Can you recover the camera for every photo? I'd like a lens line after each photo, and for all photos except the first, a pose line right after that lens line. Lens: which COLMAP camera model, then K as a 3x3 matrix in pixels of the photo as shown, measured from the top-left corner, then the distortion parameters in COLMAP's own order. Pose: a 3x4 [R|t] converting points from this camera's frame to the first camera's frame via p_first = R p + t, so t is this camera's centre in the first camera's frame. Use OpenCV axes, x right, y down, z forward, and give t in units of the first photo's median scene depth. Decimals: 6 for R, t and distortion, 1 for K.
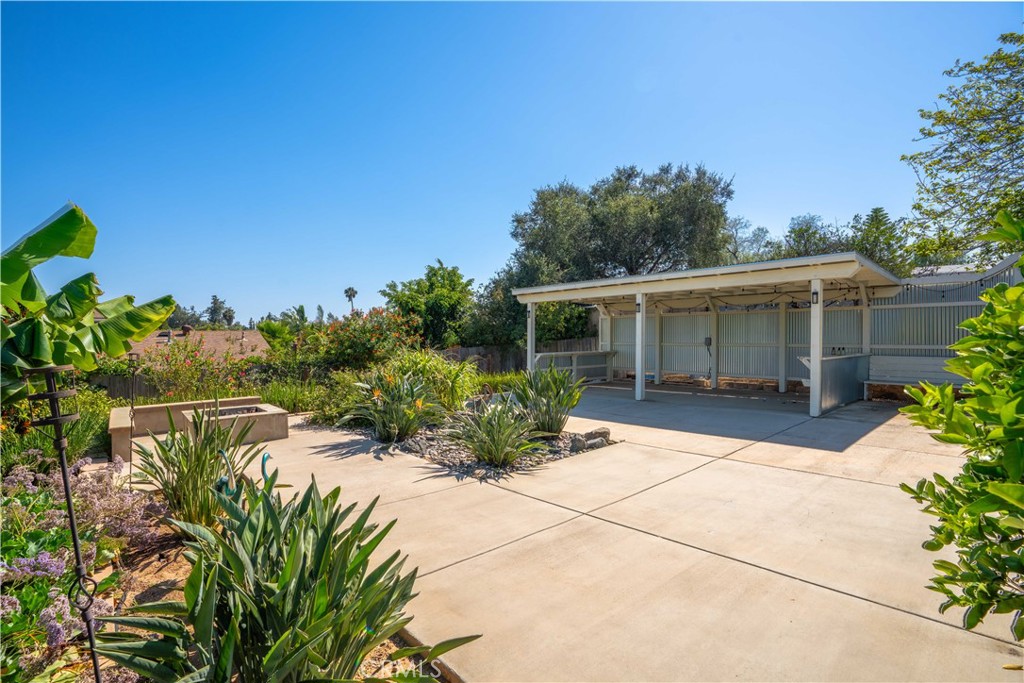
lens RADIAL K [[469.8, 0, 512.0], [0, 469.8, 341.5], [0, 0, 1]] dist [-0.030753, 0.000121]
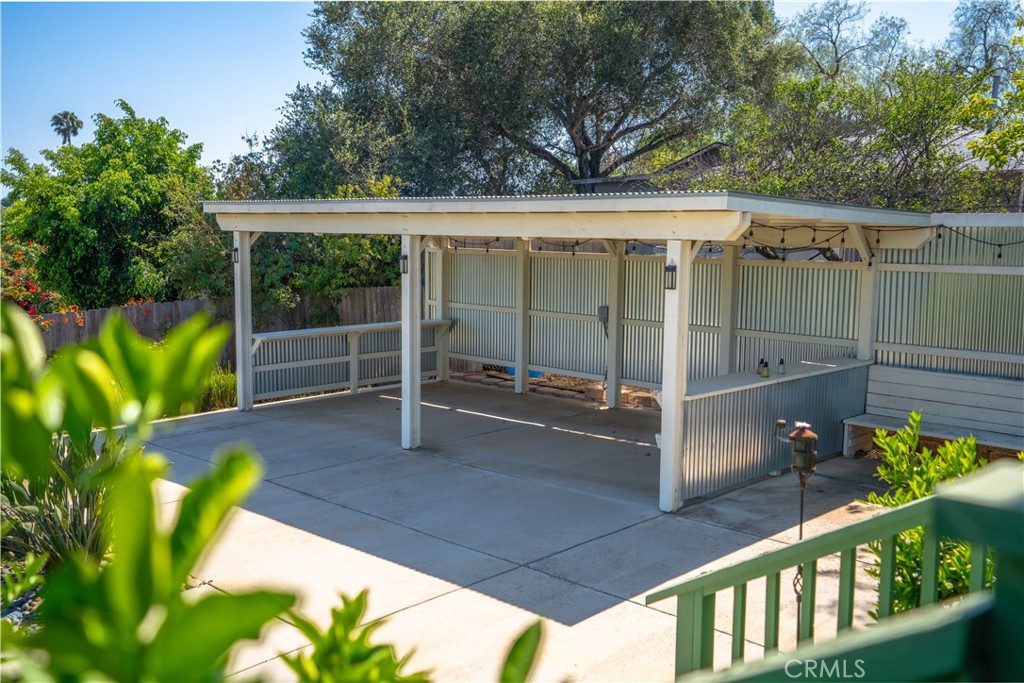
lens RADIAL K [[982.4, 0, 487.5], [0, 982.4, 313.9], [0, 0, 1]] dist [0.134744, 0.005607]
pose [[0.997991, 0.005924, 0.063072, 0.224602], [-0.010837, 0.996907, 0.077845, -0.077982], [-0.062416, -0.078372, 0.994968, -0.027967]]
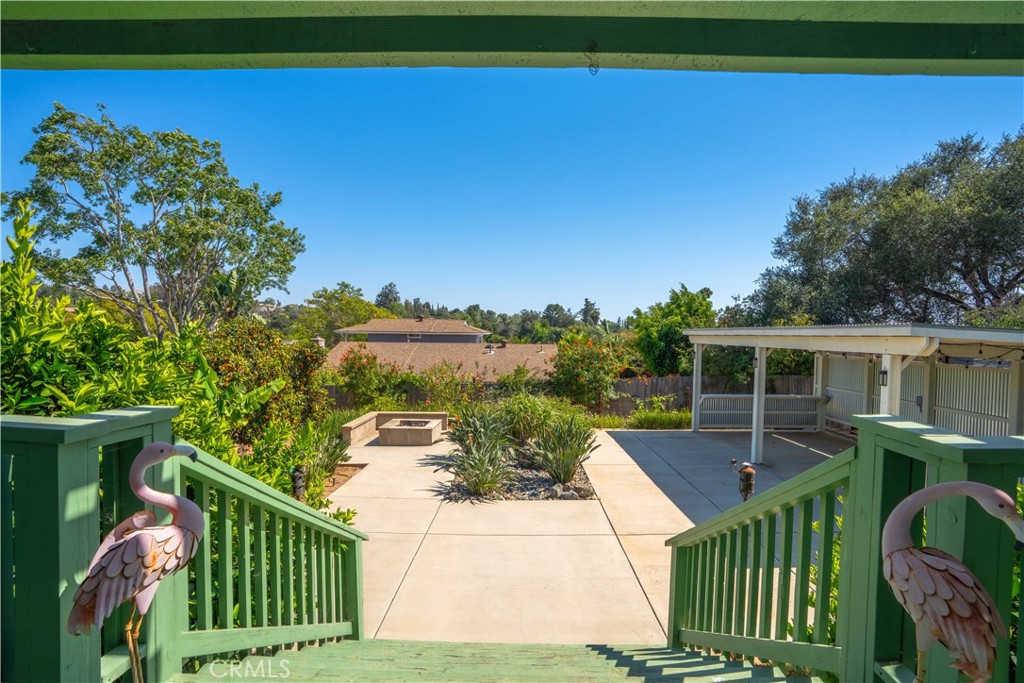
lens RADIAL K [[478.9, 0, 512.0], [0, 478.9, 341.5], [0, 0, 1]] dist [-0.071530, 0.028190]
pose [[0.749860, 0.025766, -0.661094, 0.401448], [-0.026101, 0.999616, 0.009354, -0.084514], [0.661081, 0.010241, 0.750245, -0.001017]]
